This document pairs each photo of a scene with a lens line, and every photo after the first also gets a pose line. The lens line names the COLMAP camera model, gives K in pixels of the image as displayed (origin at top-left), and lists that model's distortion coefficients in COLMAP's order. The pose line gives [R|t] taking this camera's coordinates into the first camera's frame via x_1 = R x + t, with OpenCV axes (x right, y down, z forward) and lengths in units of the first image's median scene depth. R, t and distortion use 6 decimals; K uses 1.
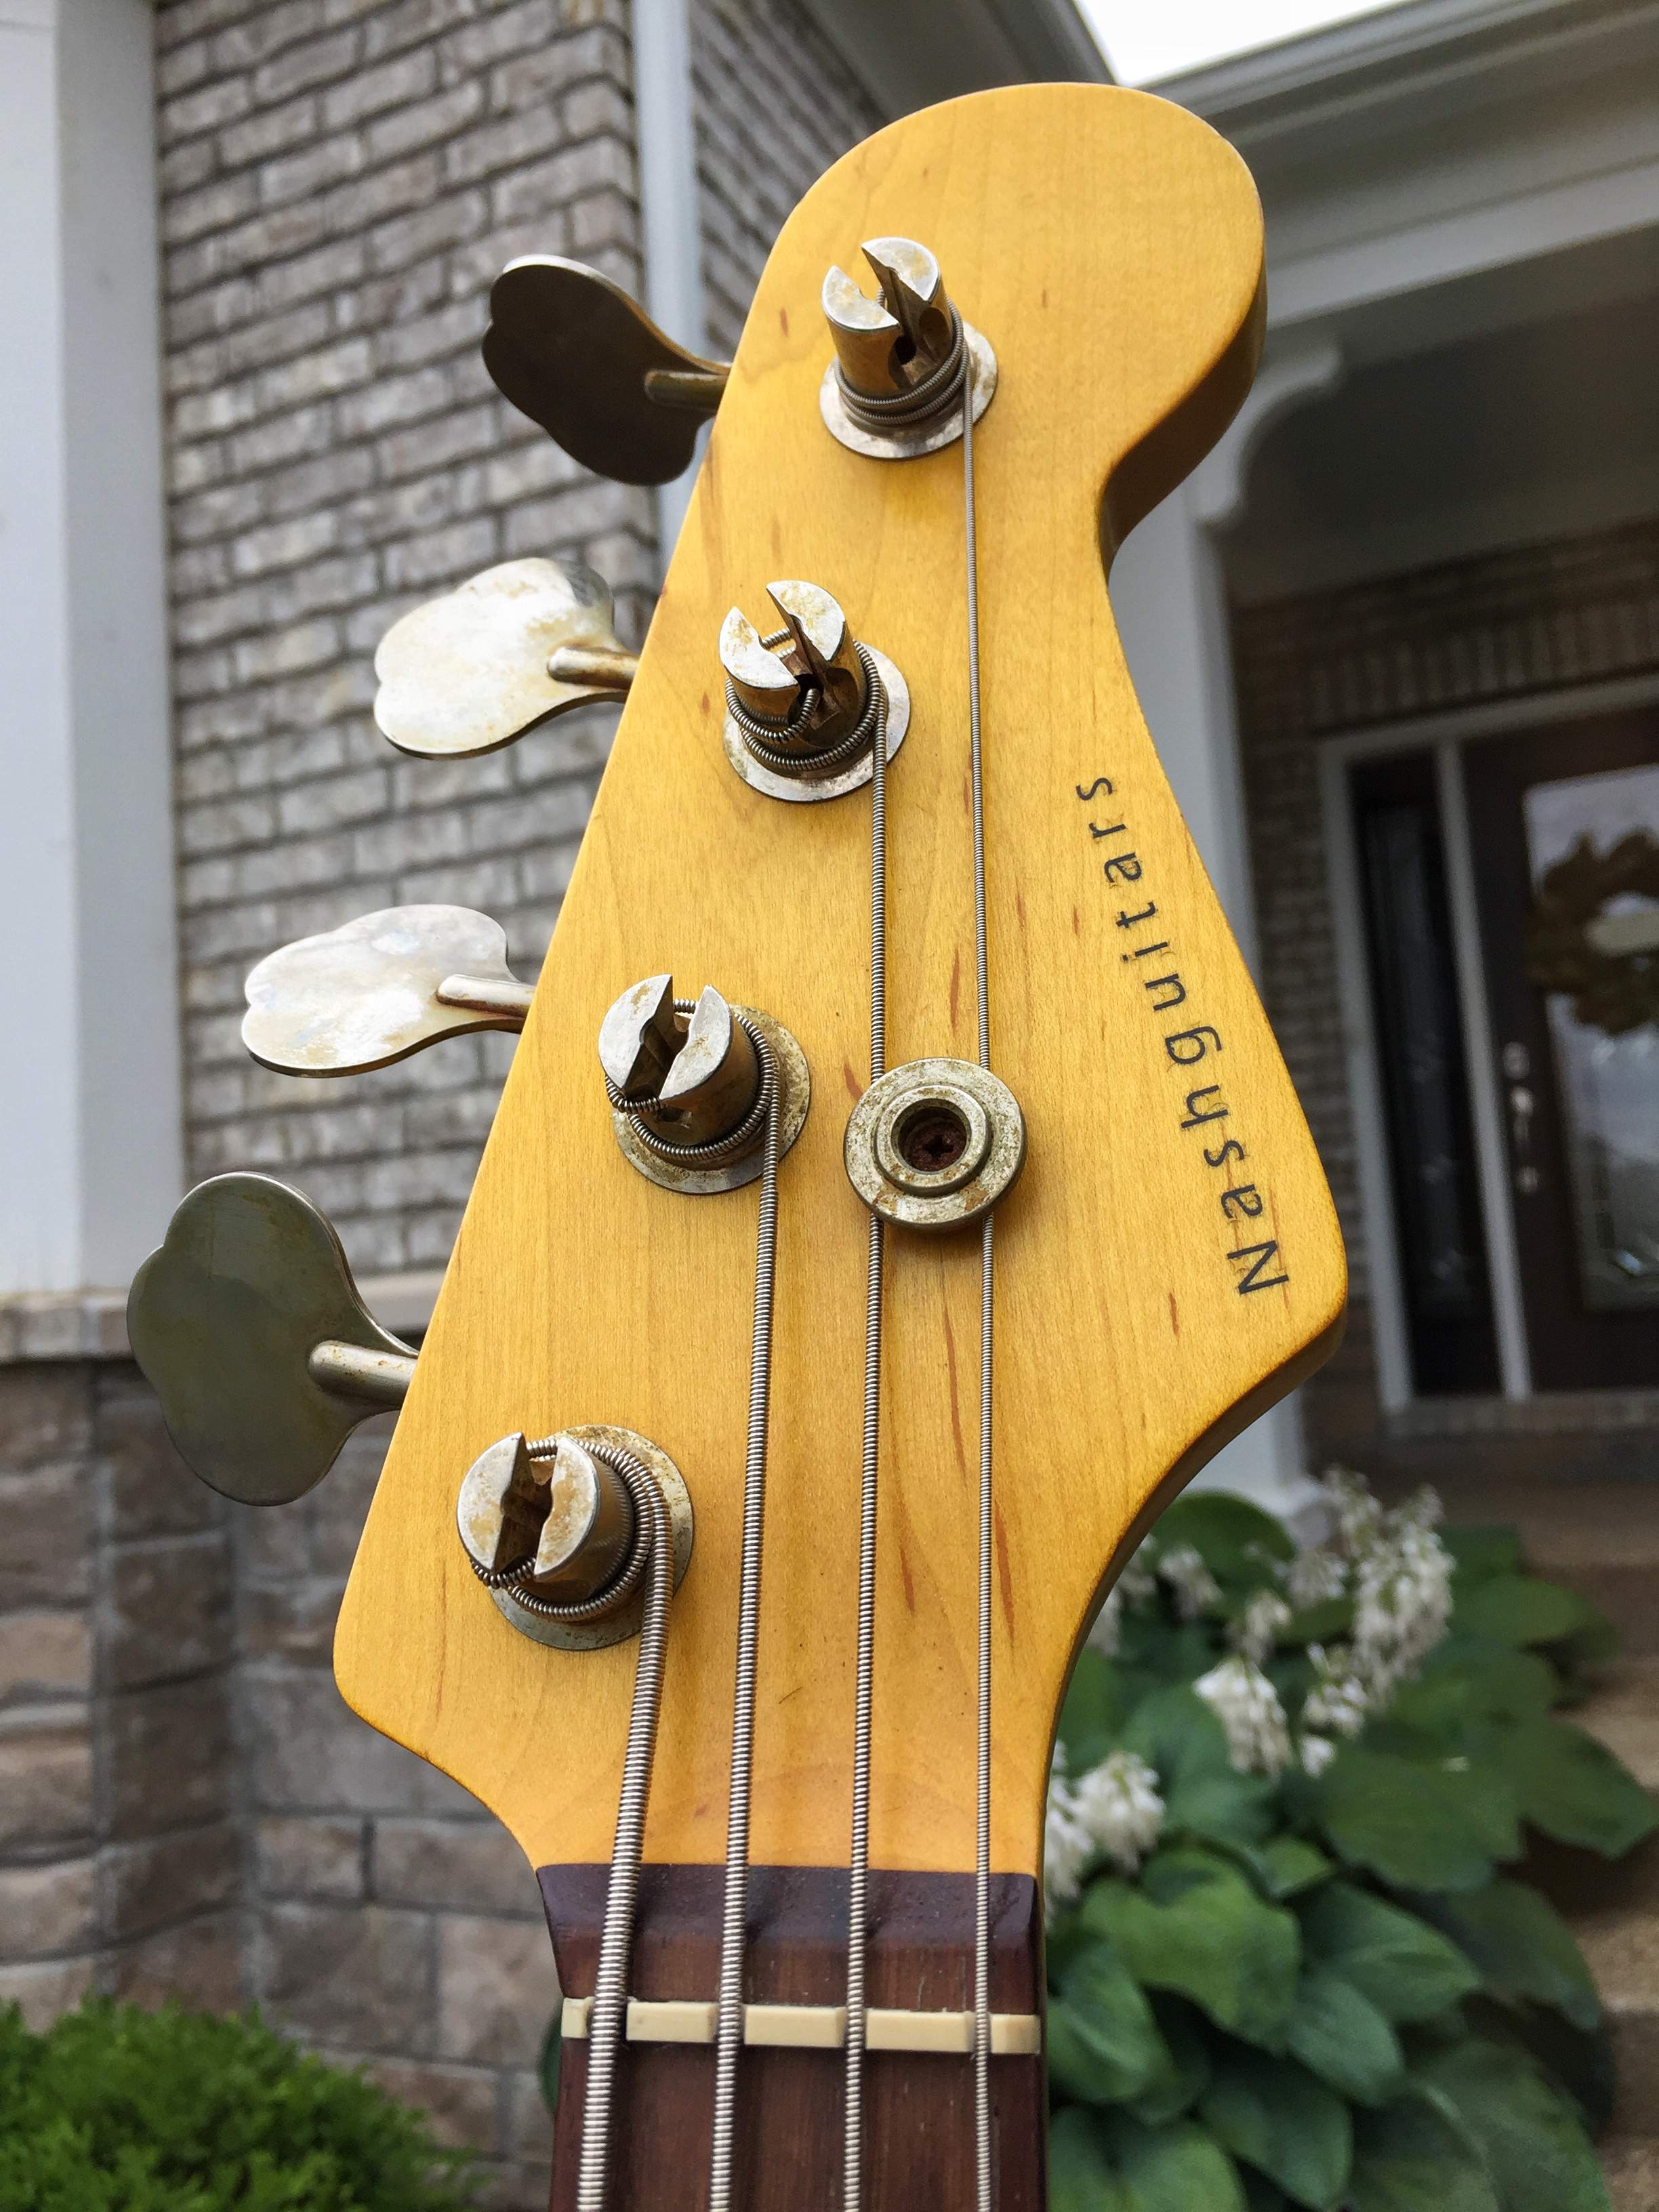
lens RADIAL K [[1912.5, 0, 848.6], [0, 1912.5, 1152.1], [0, 0, 1]] dist [0.070958, -0.112496]
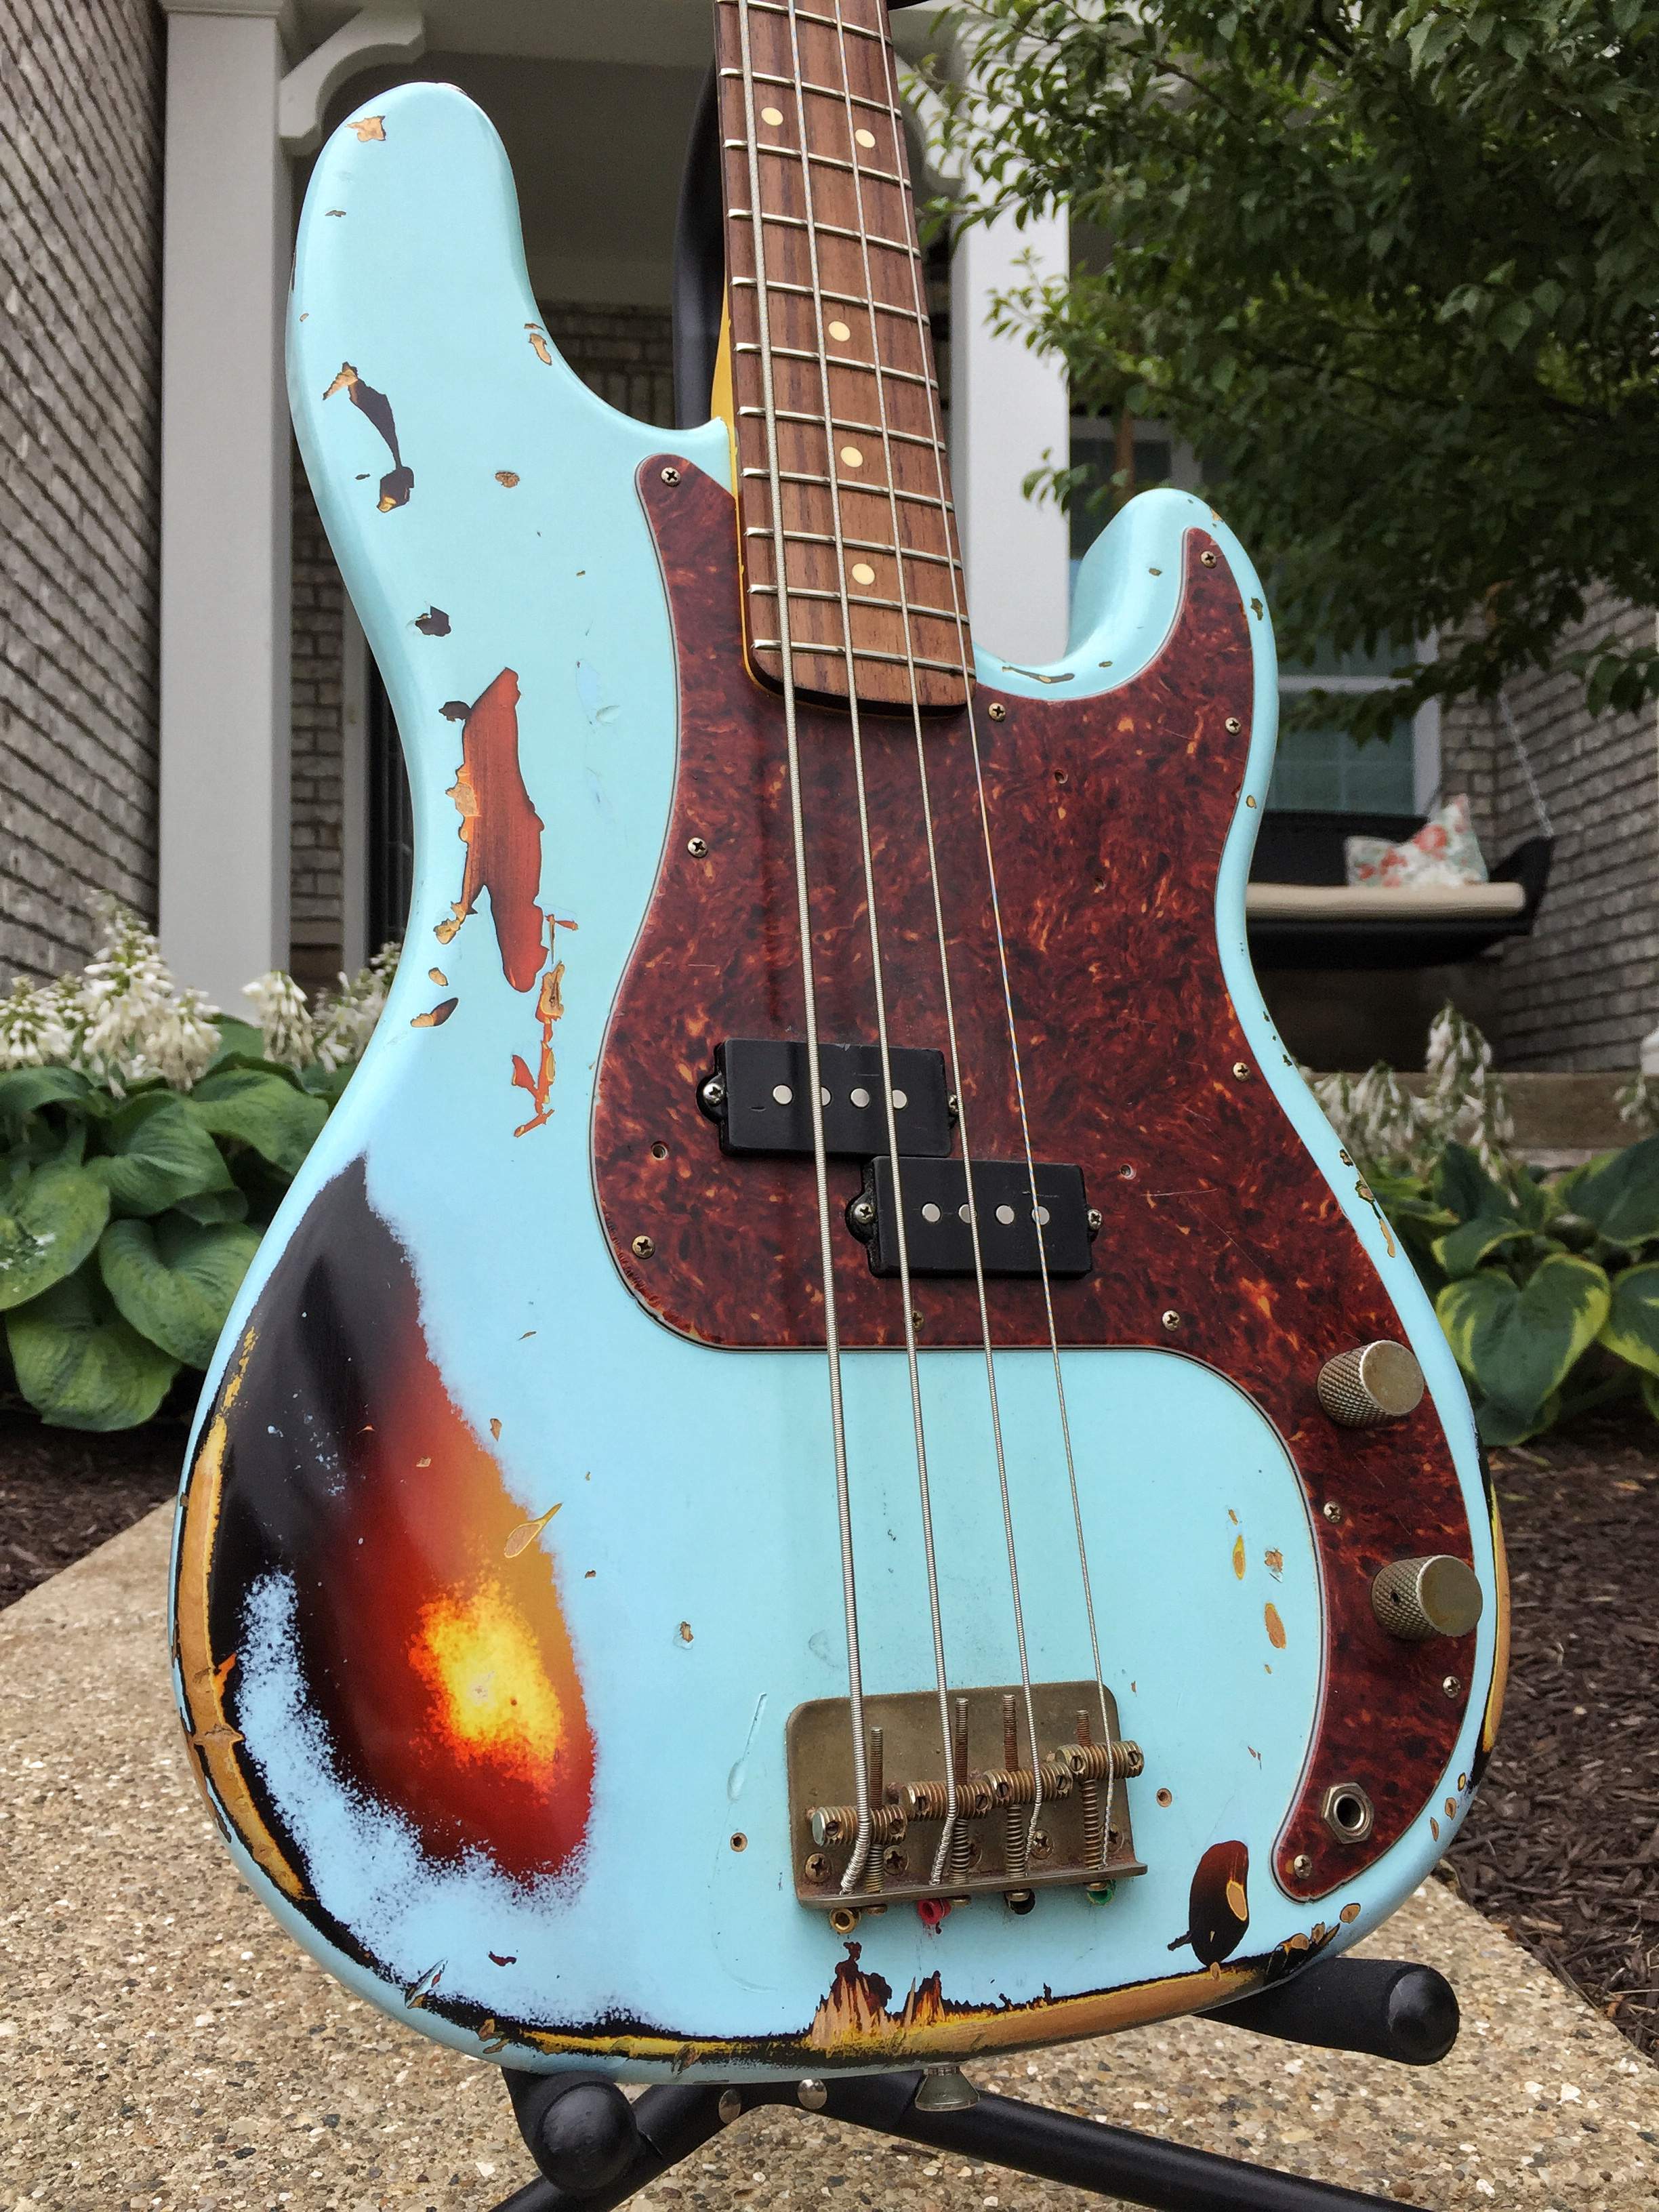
lens RADIAL K [[1912.5, 0, 831.6], [0, 1912.5, 1115.1], [0, 0, 1]] dist [0.070958, -0.112496]
pose [[0.853775, 0.082189, 0.514114, -0.106215], [-0.108748, 0.993832, 0.021715, 0.266012], [-0.509158, -0.074449, 0.857447, -0.205817]]
